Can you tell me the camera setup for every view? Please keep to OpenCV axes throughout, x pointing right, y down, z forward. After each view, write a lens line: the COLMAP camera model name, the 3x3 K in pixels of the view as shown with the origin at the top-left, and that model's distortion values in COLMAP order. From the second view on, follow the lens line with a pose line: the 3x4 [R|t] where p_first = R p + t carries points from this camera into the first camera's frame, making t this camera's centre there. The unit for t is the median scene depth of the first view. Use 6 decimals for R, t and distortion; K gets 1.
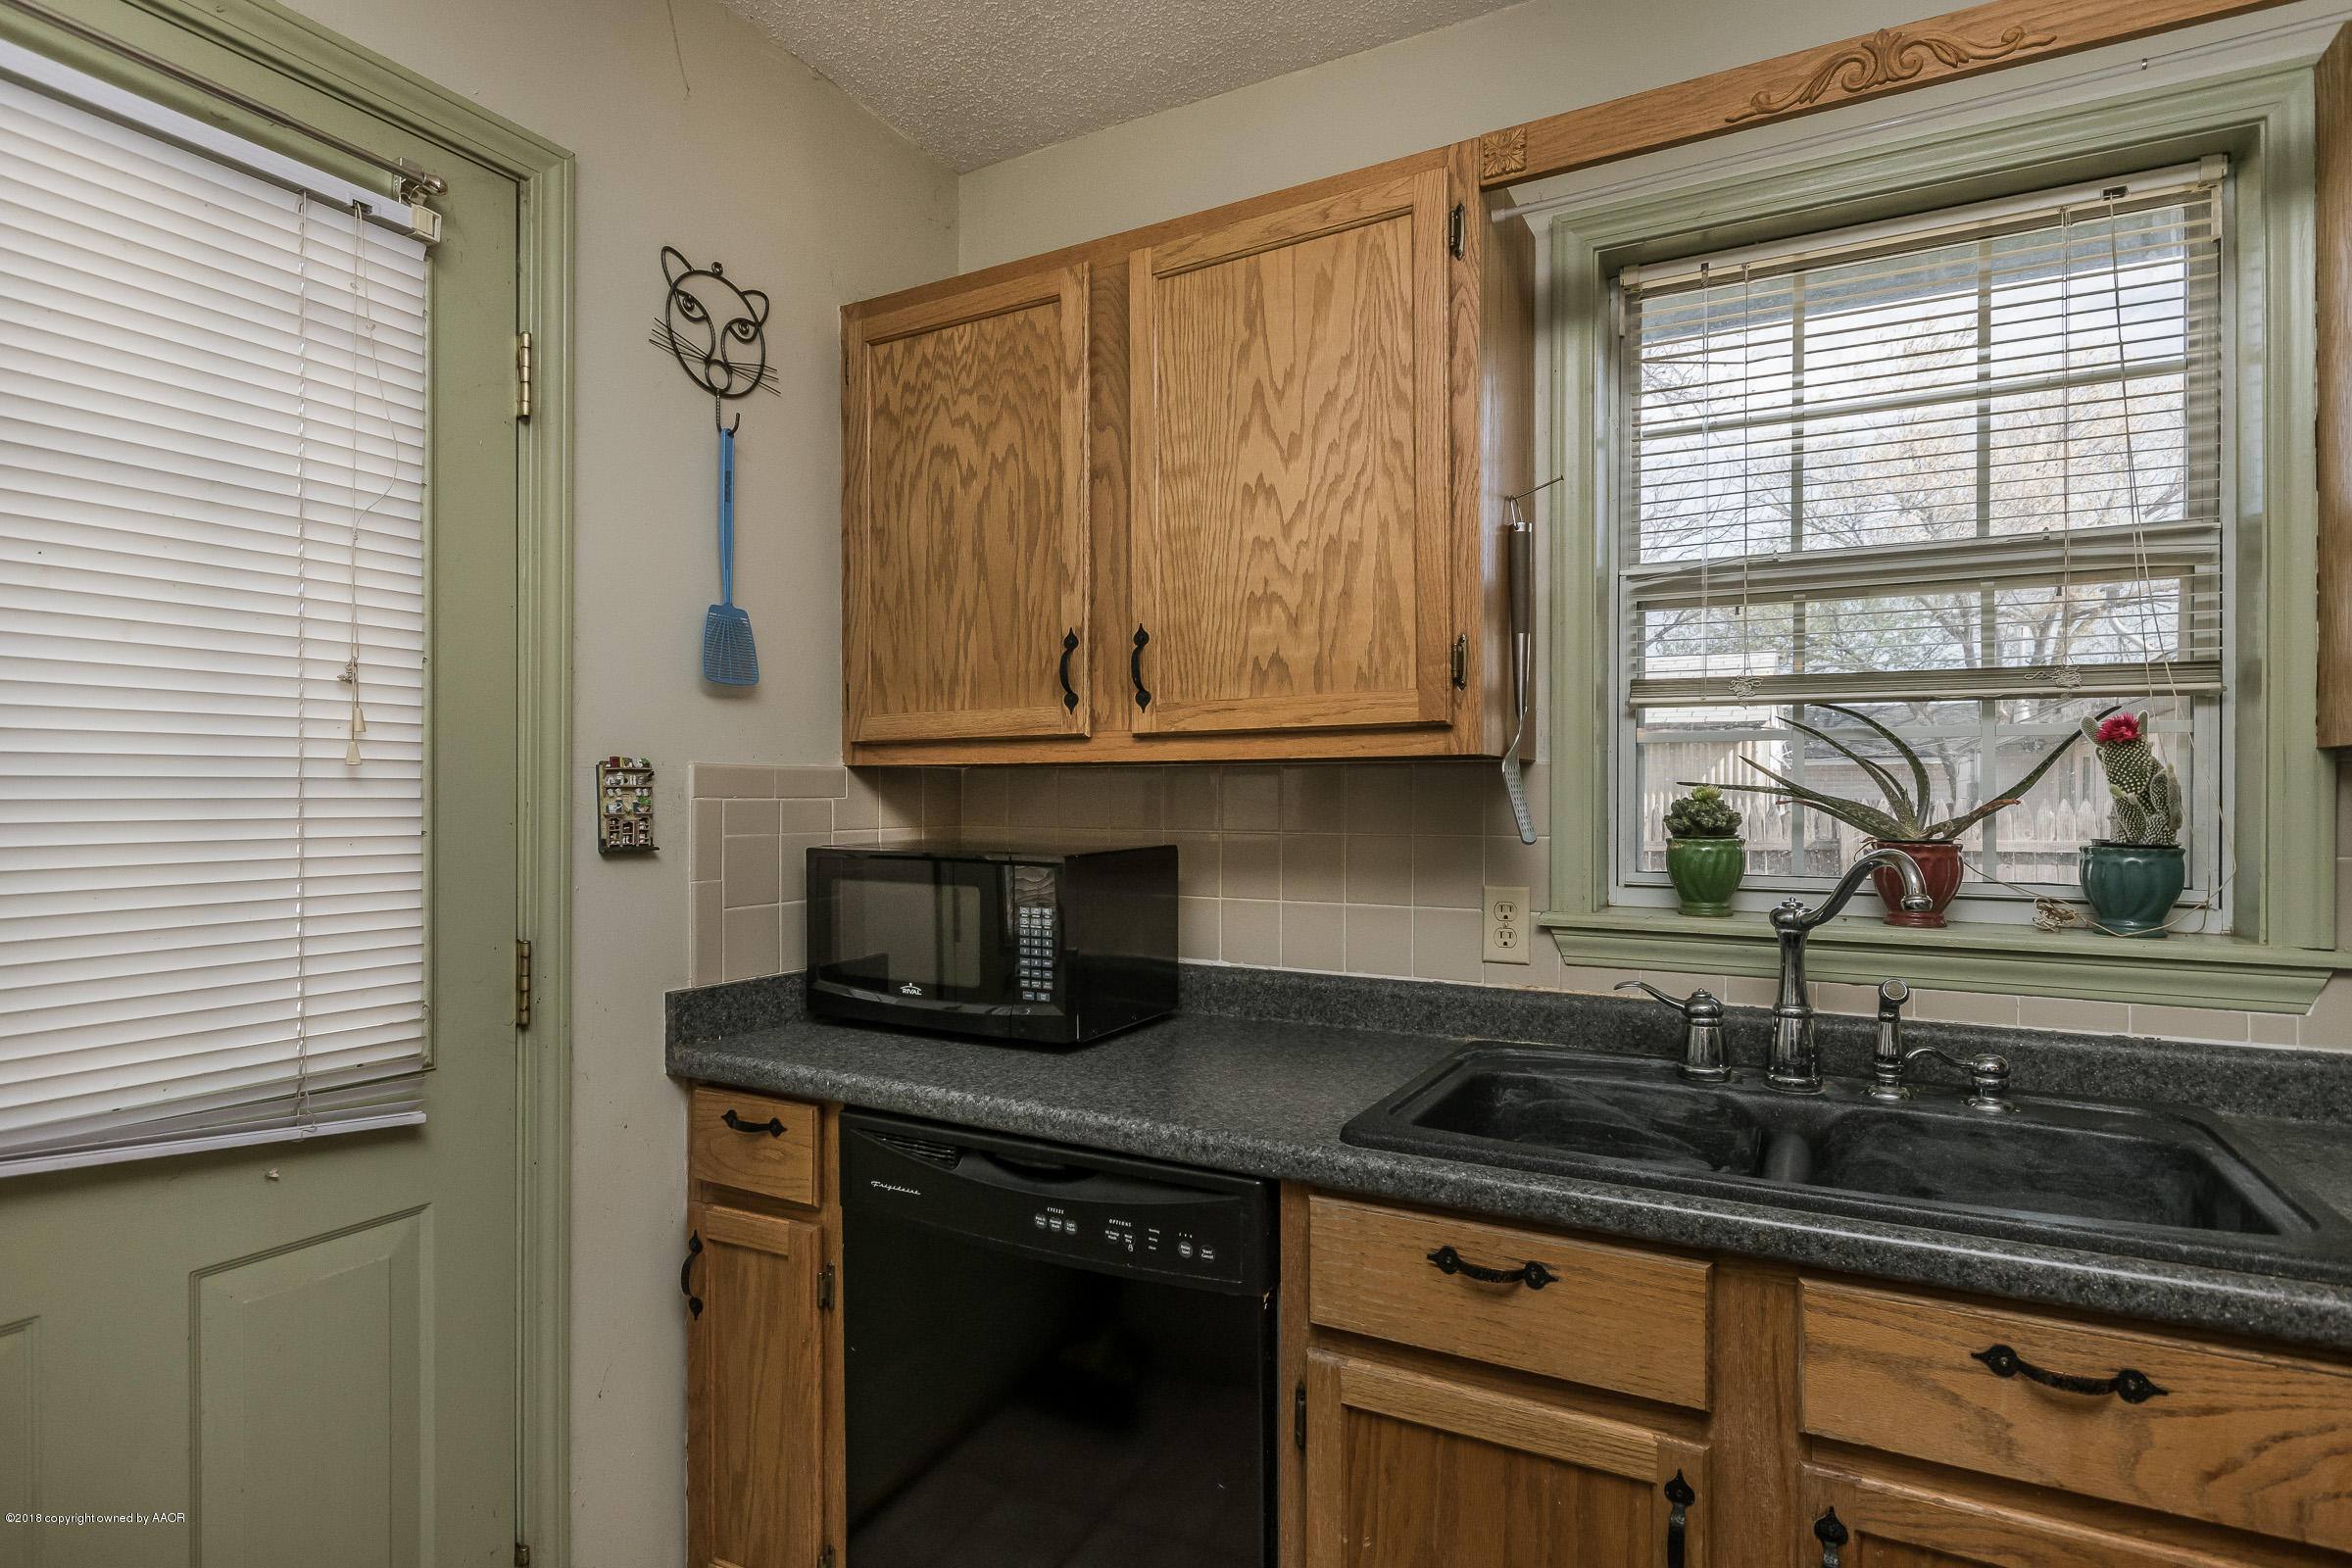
lens RADIAL K [[1213.6, 0, 1180.6], [0, 1213.6, 801.5], [0, 0, 1]] dist [0.000432, -0.000363]
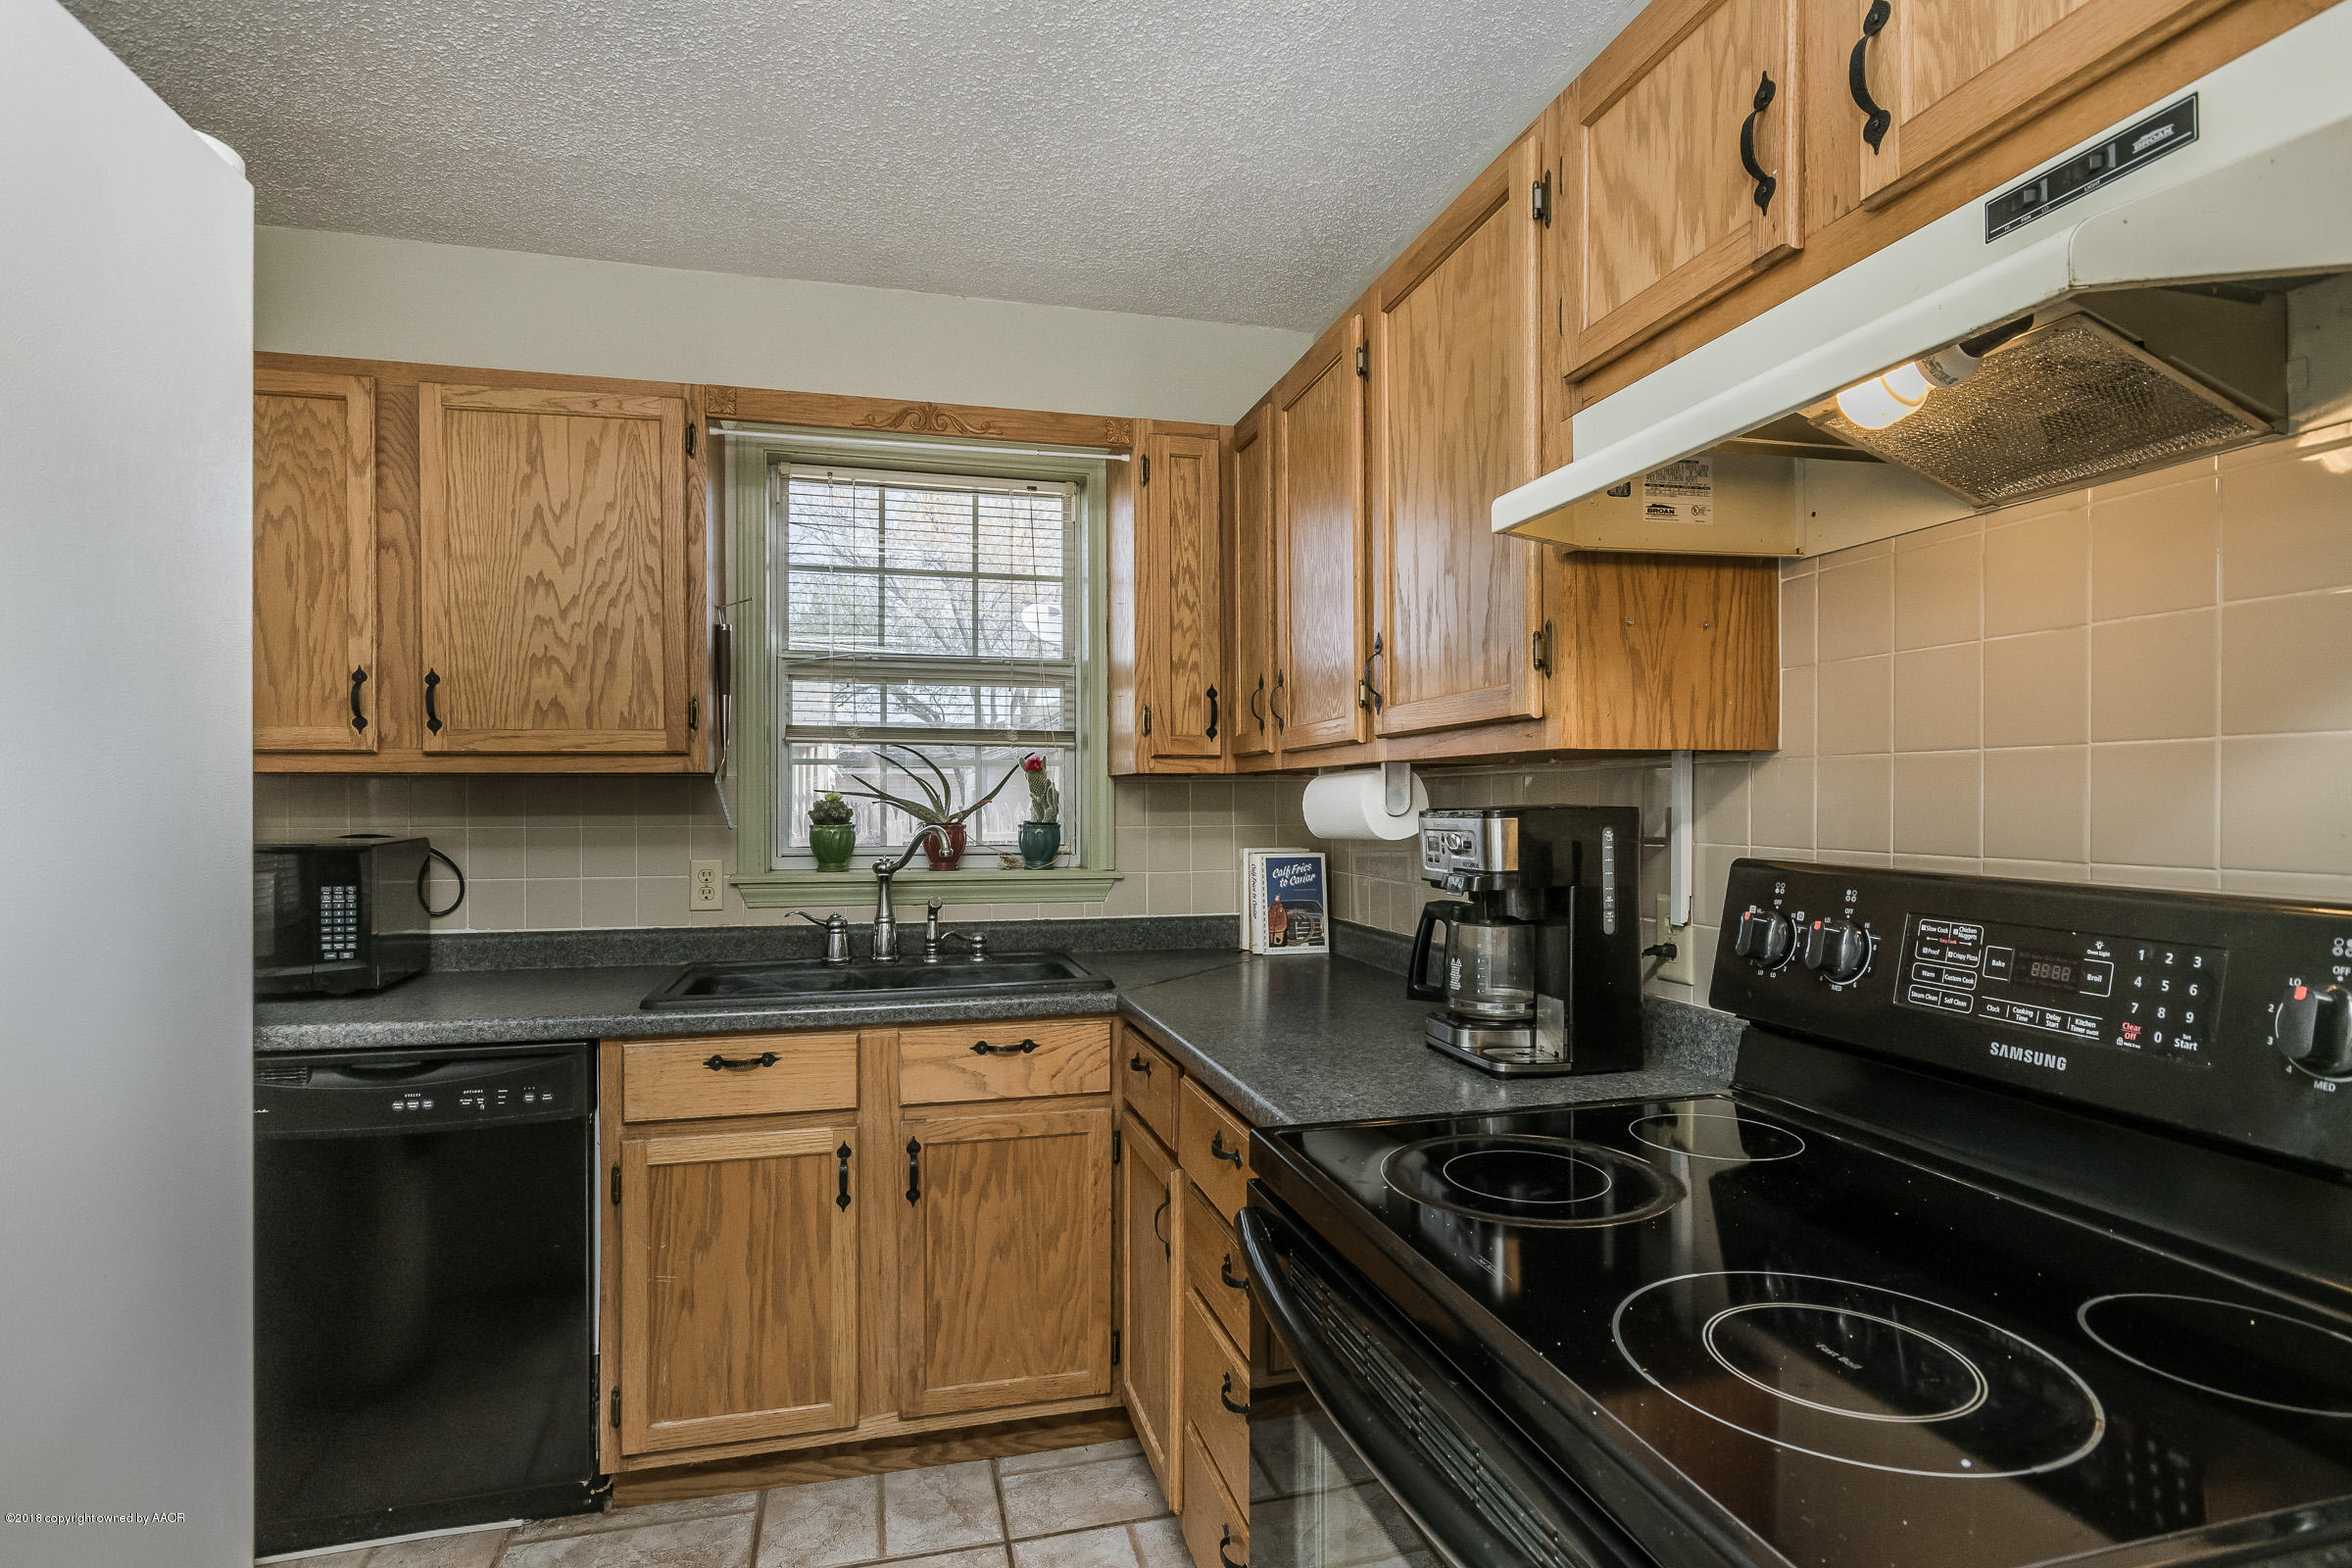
lens RADIAL K [[1213.6, 0, 1180.6], [0, 1213.6, 801.5], [0, 0, 1]] dist [0.000432, -0.000363]
pose [[0.735410, -0.001943, 0.677620, -0.354618], [0.004131, 0.999990, -0.001615, 0.003821], [-0.677610, 0.003987, 0.735411, -0.558570]]
